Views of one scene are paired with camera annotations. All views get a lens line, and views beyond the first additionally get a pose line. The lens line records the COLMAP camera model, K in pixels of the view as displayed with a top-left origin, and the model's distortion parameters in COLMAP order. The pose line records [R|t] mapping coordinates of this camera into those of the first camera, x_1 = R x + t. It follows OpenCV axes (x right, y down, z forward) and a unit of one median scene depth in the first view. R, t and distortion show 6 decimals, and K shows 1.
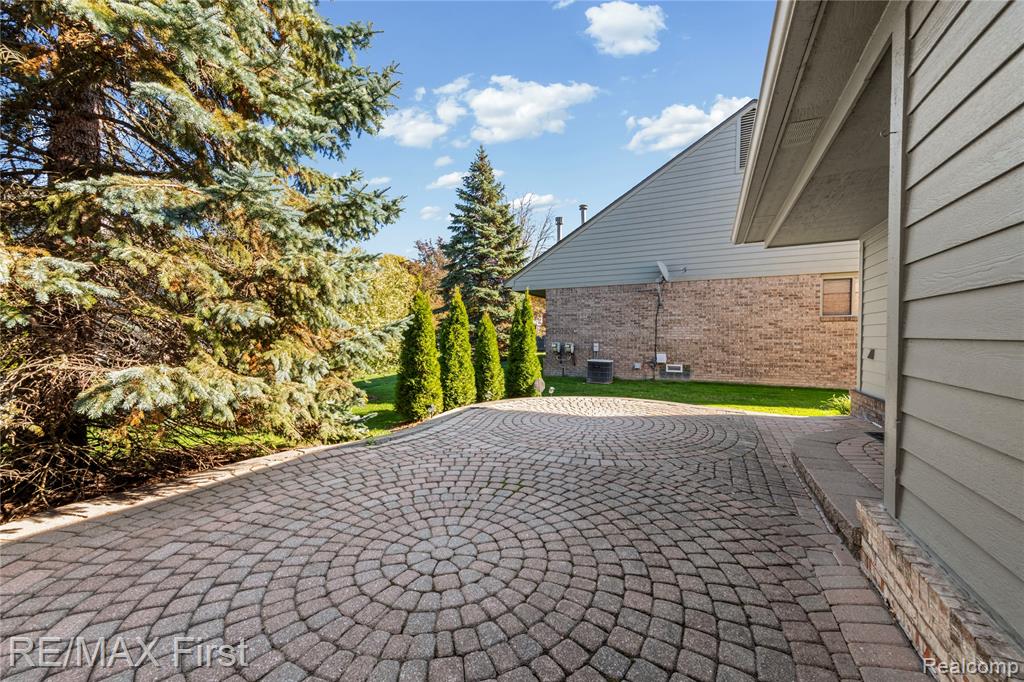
lens RADIAL K [[407.8, 0, 511.4], [0, 407.8, 344.1], [0, 0, 1]] dist [0.001359, 0.000208]
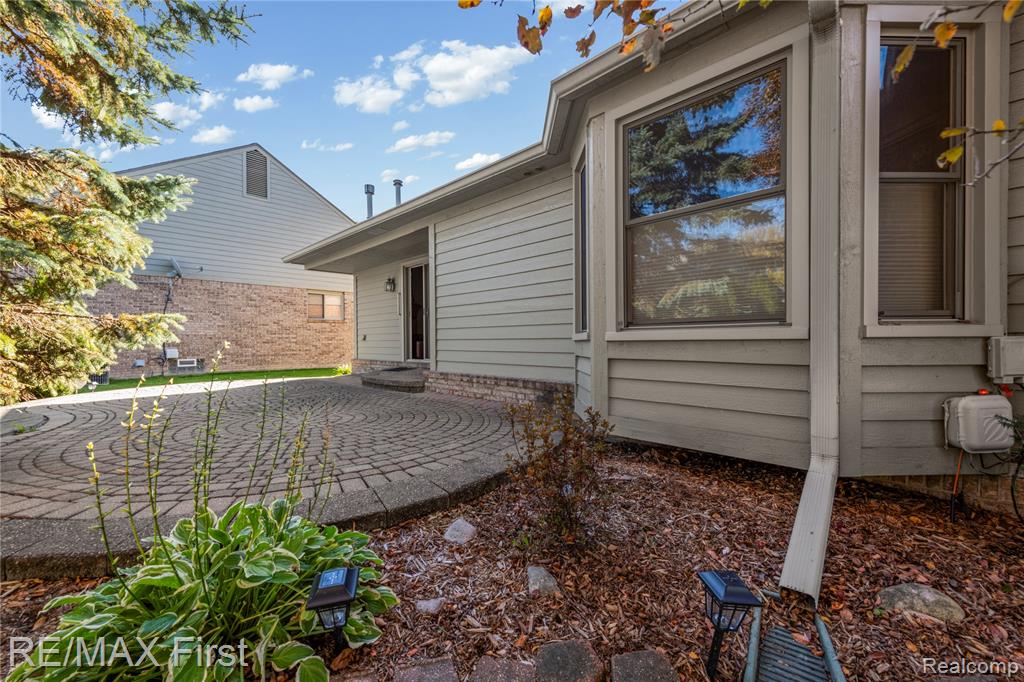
lens RADIAL K [[407.8, 0, 511.4], [0, 407.8, 344.1], [0, 0, 1]] dist [0.001359, 0.000208]
pose [[0.275155, -0.007878, 0.961368, -0.384991], [0.026182, 0.999657, 0.000698, 0.035202], [-0.961043, 0.024979, 0.275267, -0.073954]]
